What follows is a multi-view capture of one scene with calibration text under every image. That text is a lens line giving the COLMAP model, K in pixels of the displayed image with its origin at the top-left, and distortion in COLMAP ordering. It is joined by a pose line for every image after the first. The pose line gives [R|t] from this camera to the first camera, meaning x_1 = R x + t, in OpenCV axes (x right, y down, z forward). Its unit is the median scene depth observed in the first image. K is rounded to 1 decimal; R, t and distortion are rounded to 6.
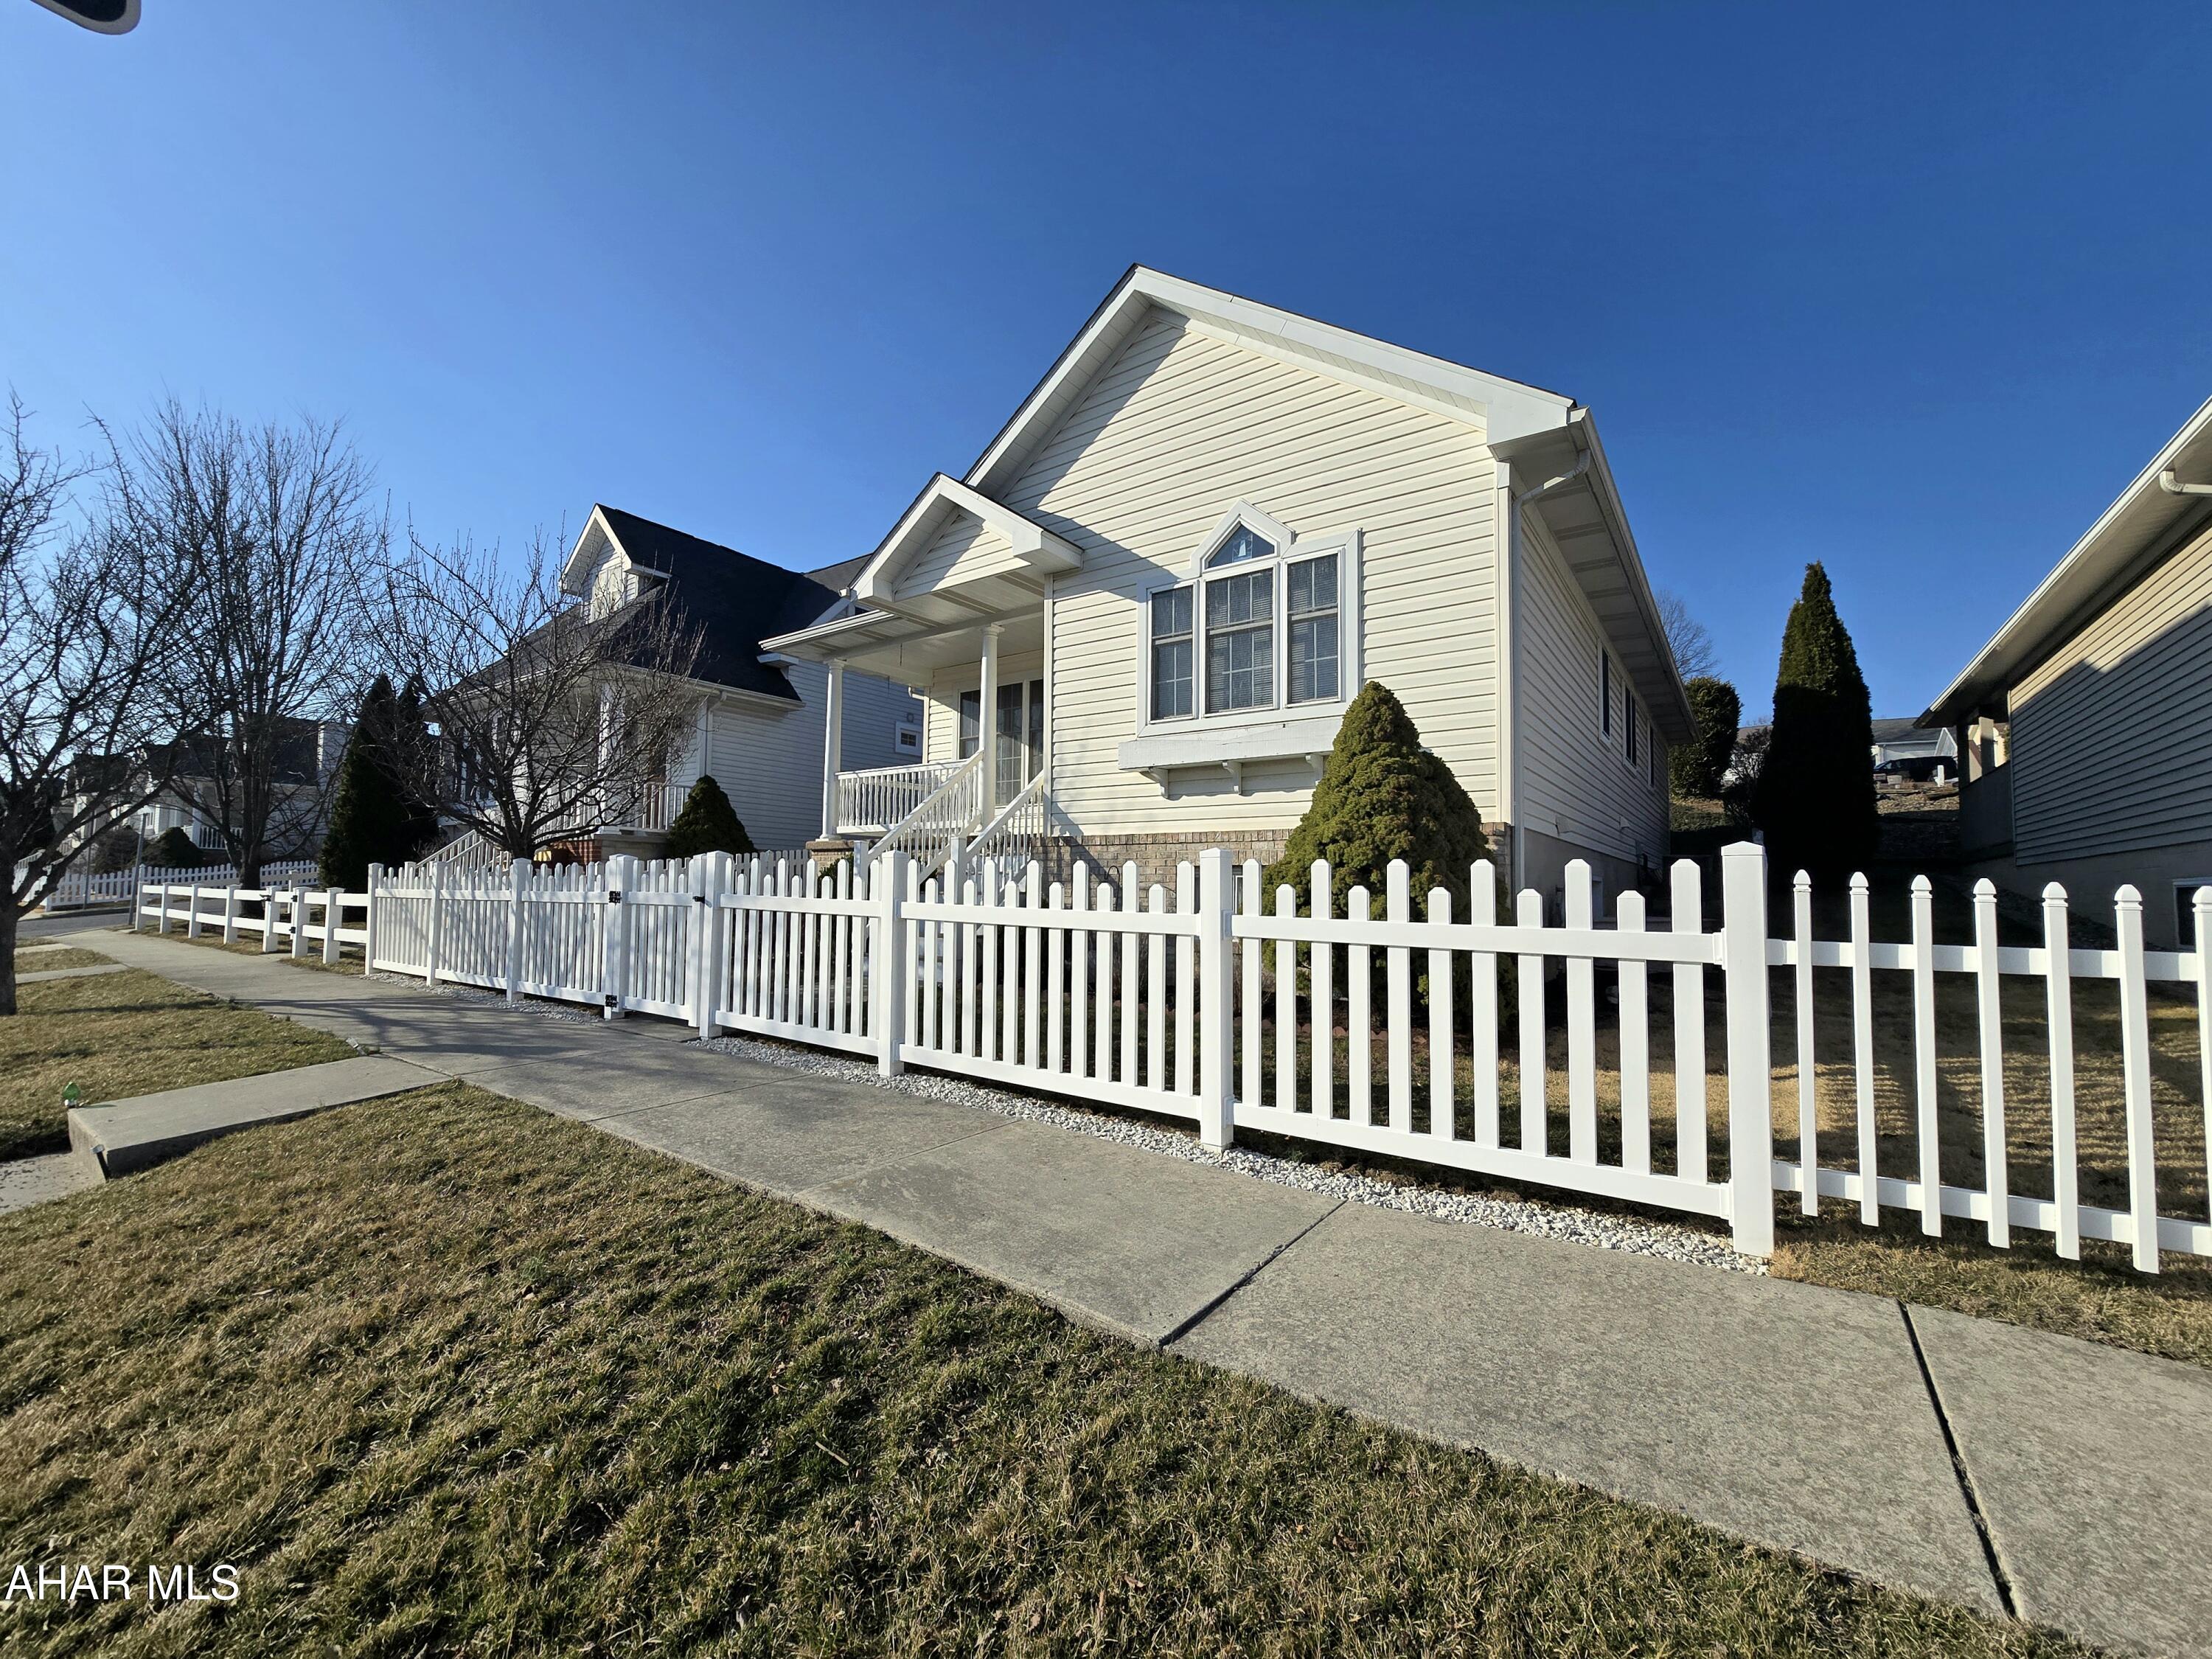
lens RADIAL K [[906.1, 0, 1103.8], [0, 906.1, 840.9], [0, 0, 1]] dist [-0.003025, 0.000132]
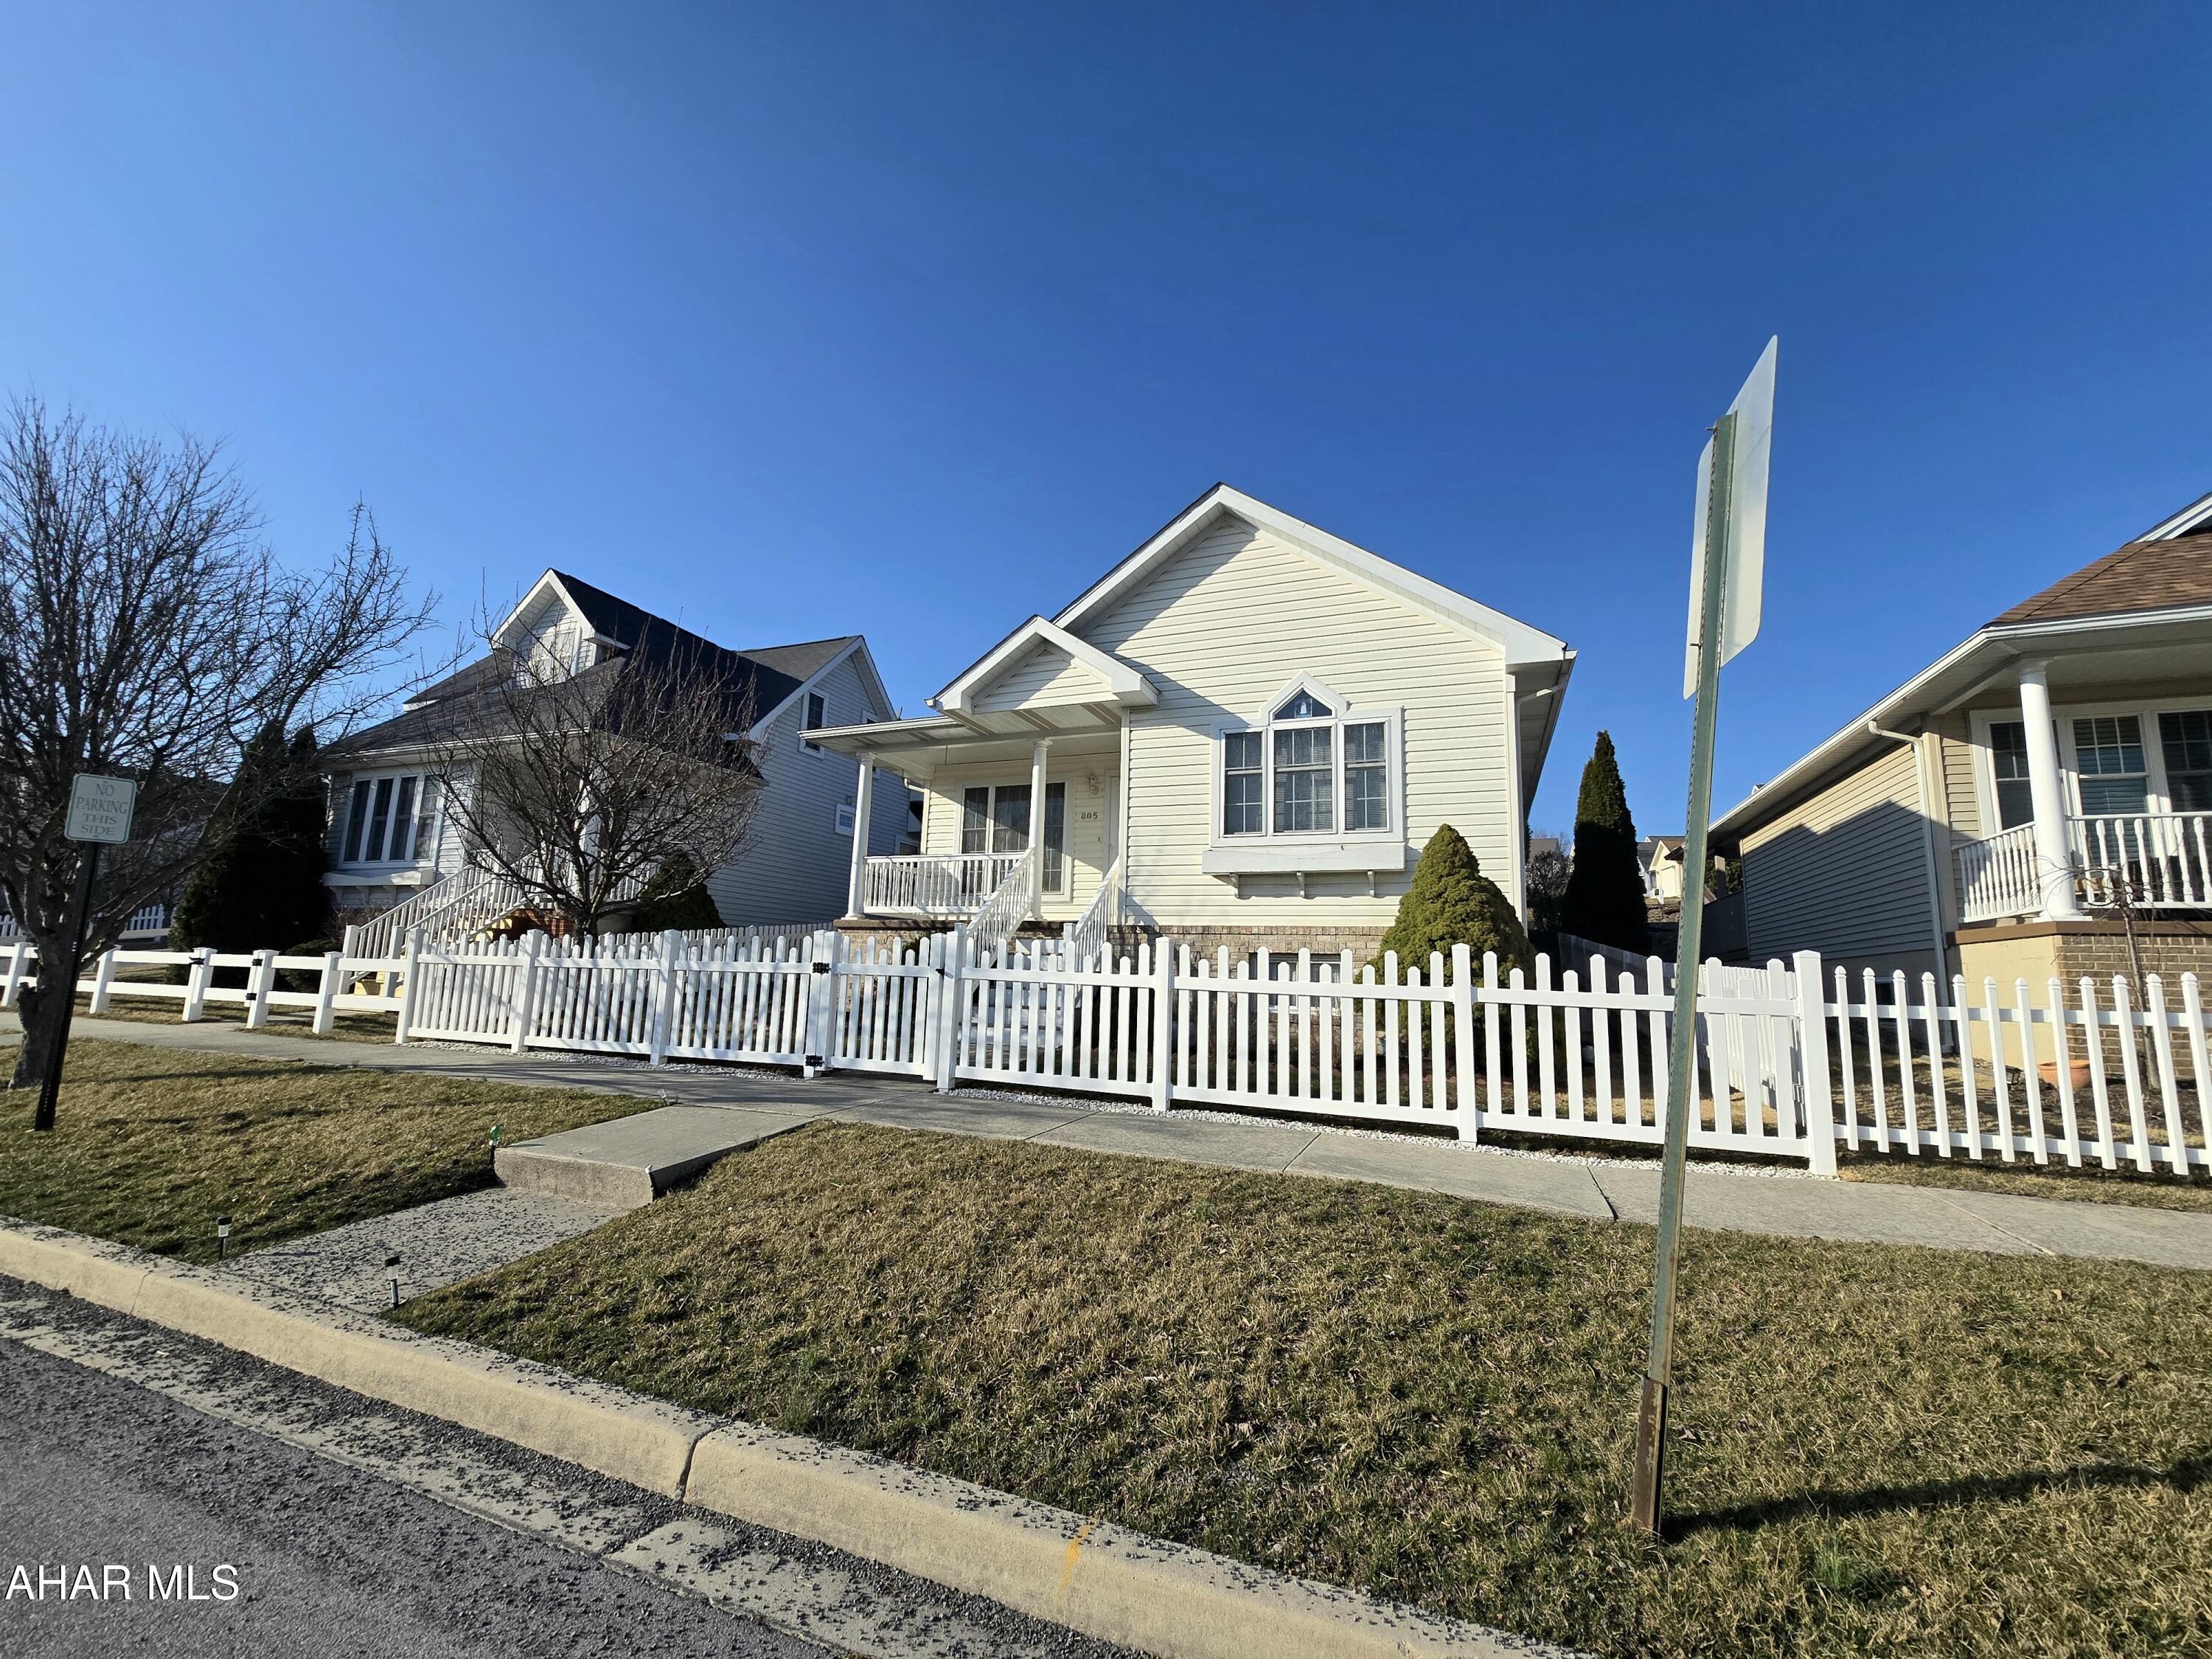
lens RADIAL K [[906.1, 0, 1107.3], [0, 906.1, 837.5], [0, 0, 1]] dist [-0.003025, 0.000132]
pose [[0.971163, 0.054626, 0.232074, -0.400284], [-0.032213, 0.994537, -0.099294, 0.000322], [-0.236230, 0.088955, 0.967617, -0.171505]]
